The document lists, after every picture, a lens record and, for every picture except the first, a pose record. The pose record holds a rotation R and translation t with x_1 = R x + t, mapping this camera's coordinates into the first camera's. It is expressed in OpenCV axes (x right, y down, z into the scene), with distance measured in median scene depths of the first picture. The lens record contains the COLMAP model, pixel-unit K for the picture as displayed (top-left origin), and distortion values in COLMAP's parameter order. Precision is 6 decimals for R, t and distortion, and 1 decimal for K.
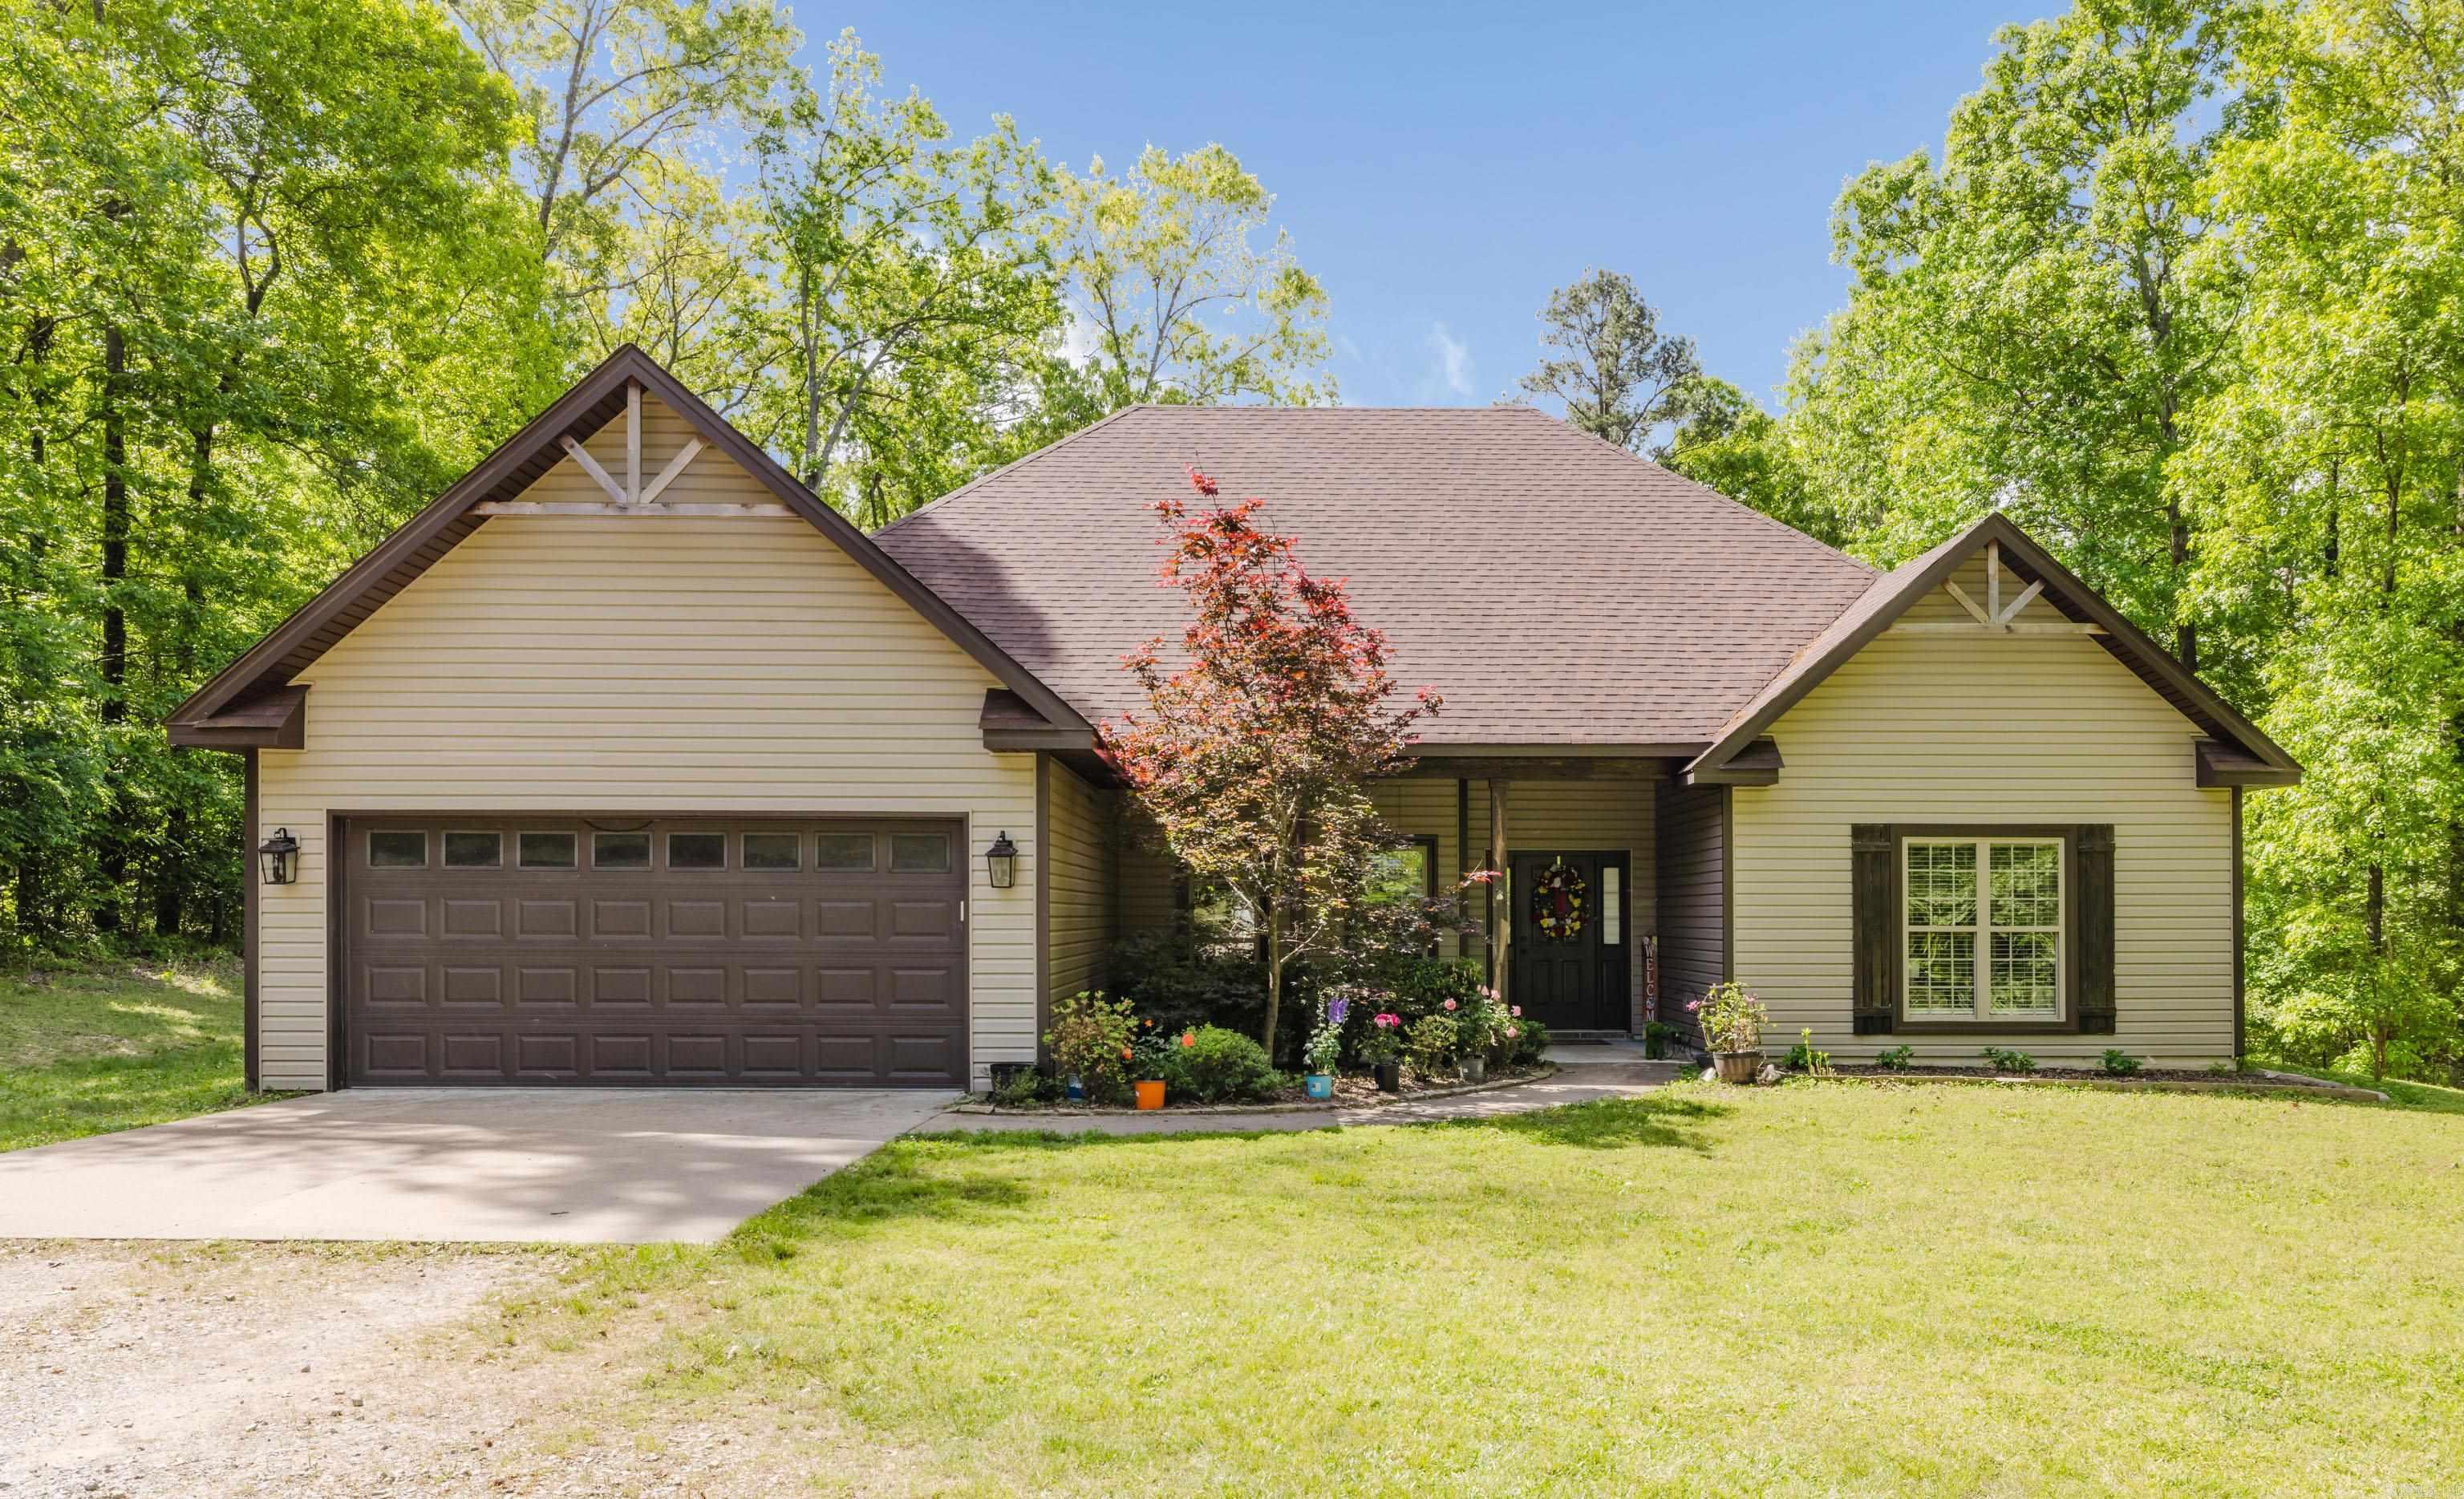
lens RADIAL K [[1717.7, 0, 1233.3], [0, 1717.7, 761.8], [0, 0, 1]] dist [-0.003277, 0.004597]
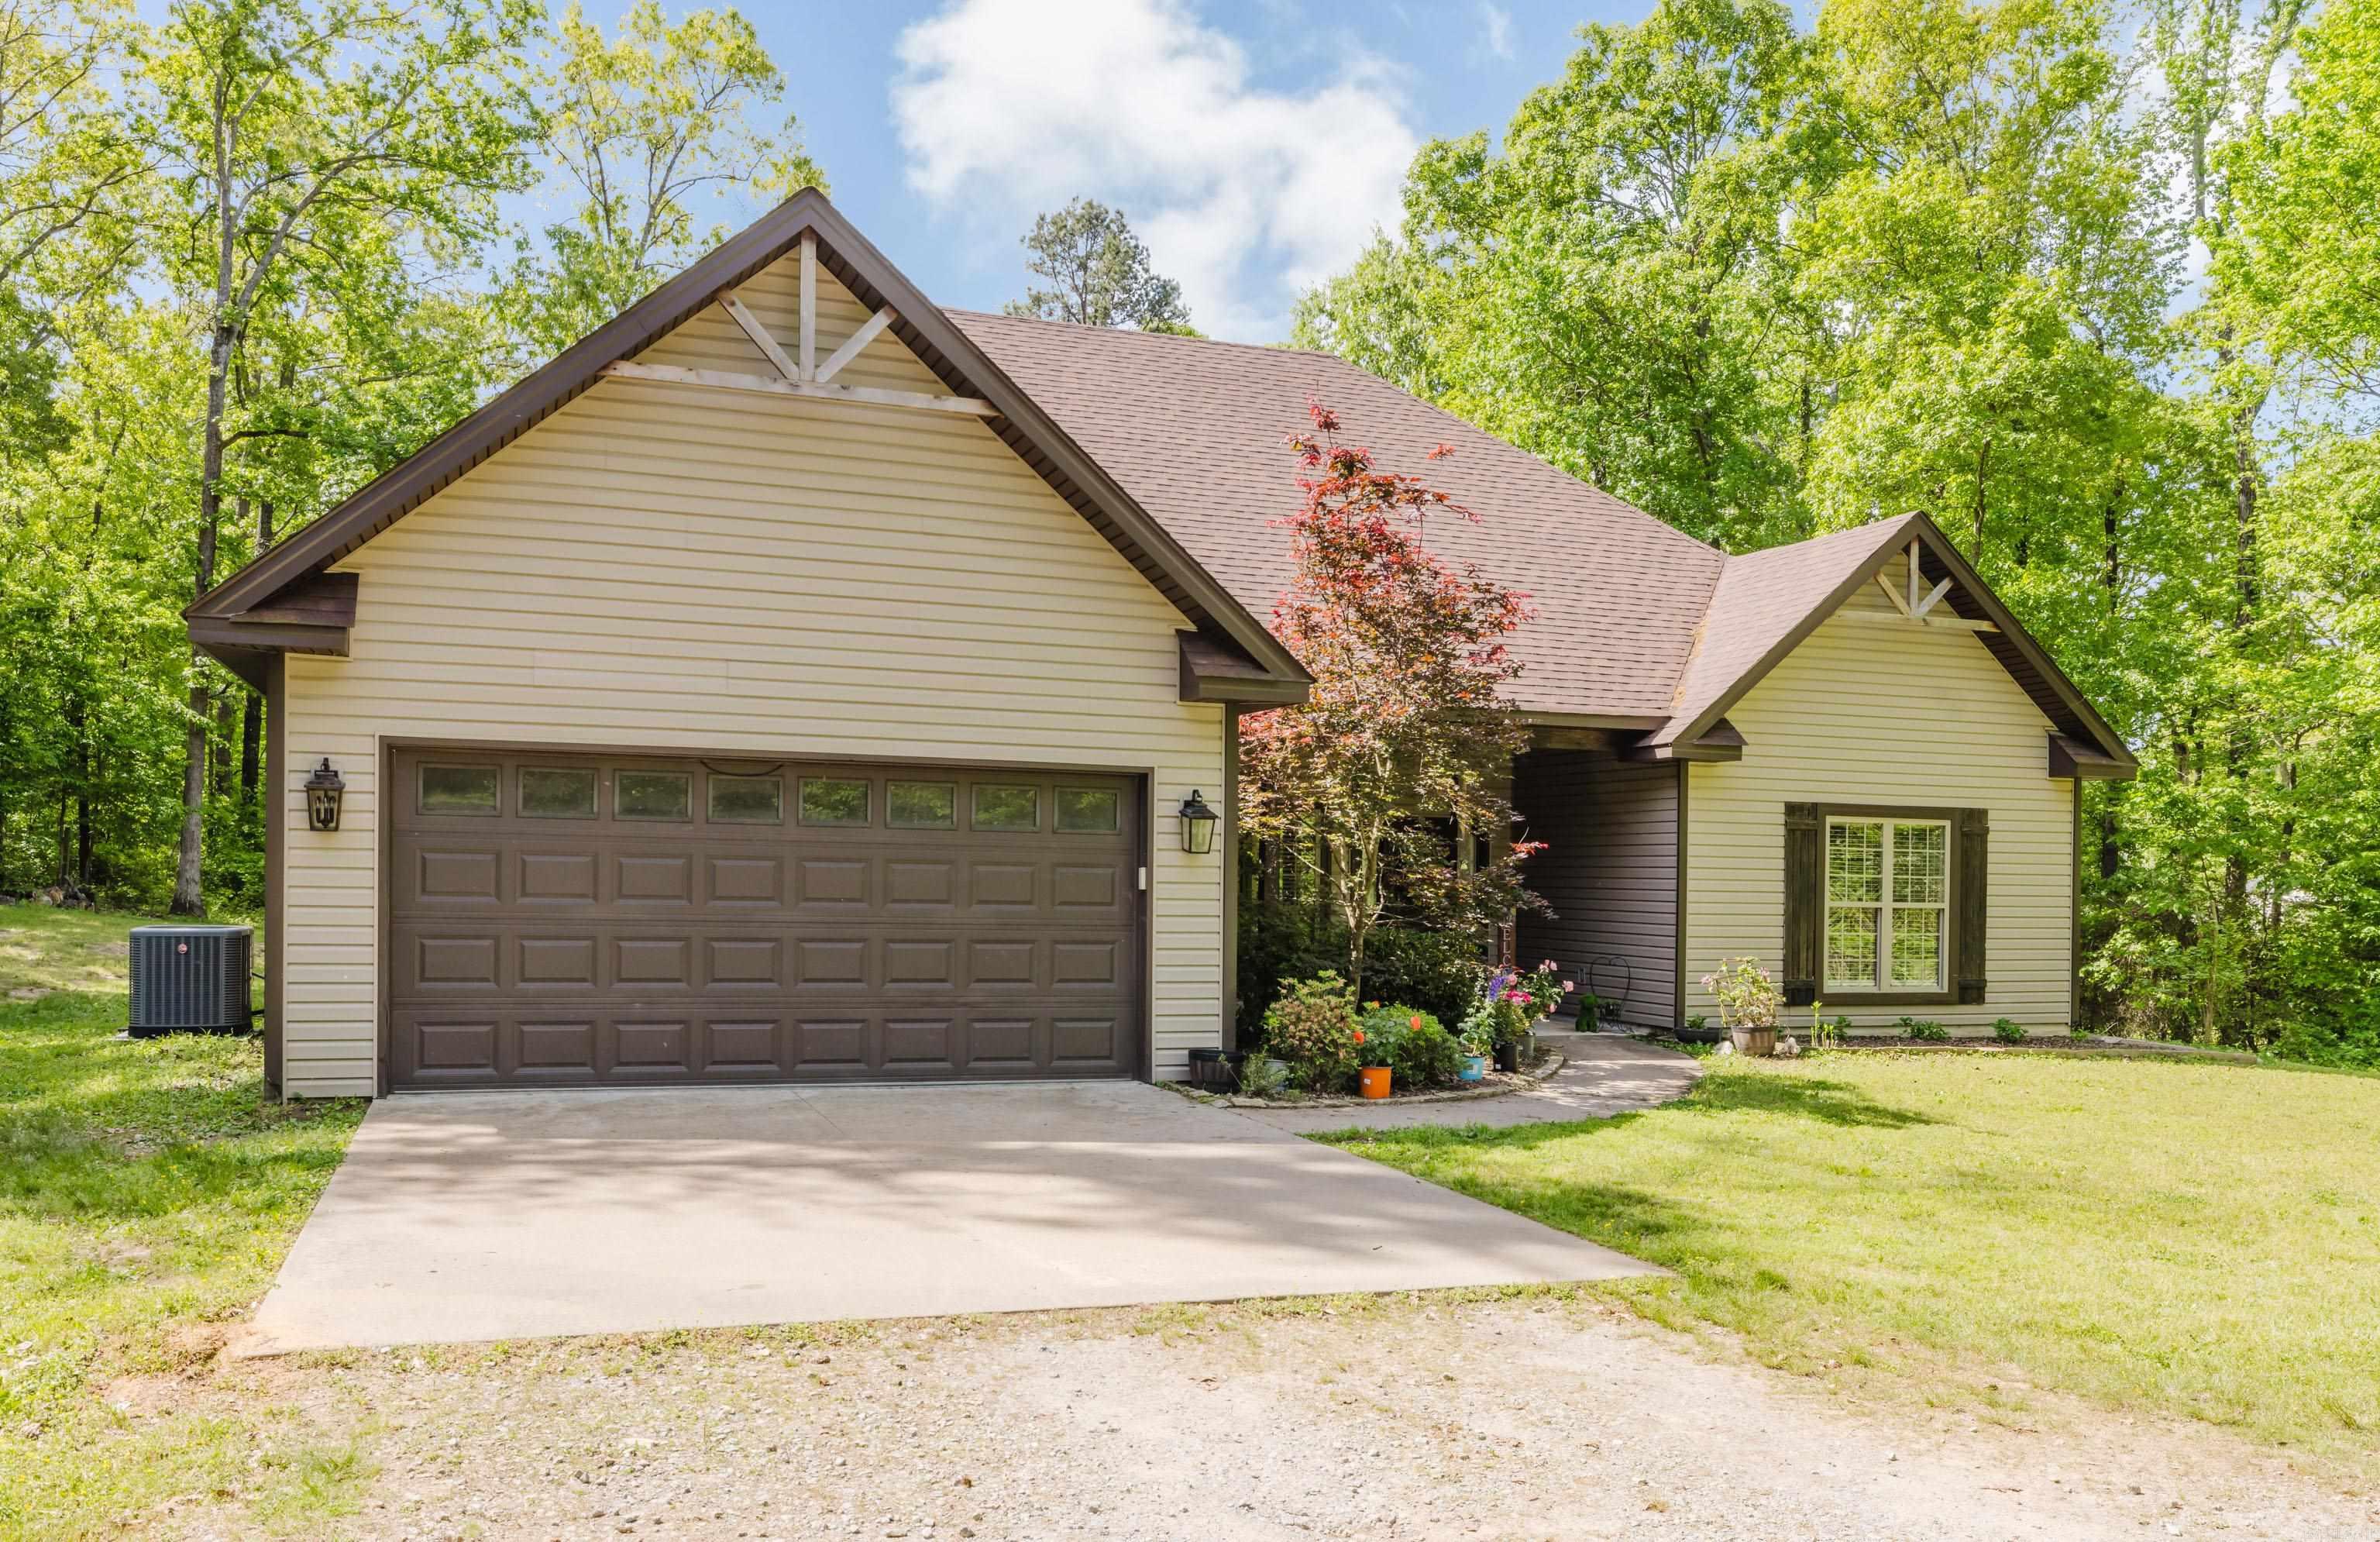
lens RADIAL K [[1833.1, 0, 1046.2], [0, 1833.1, 725.1], [0, 0, 1]] dist [0.003229, -0.009009]
pose [[0.948376, 0.040749, 0.314519, -0.413583], [-0.044905, 0.998973, 0.005975, 0.003609], [-0.313953, -0.019790, 0.949232, 0.097171]]
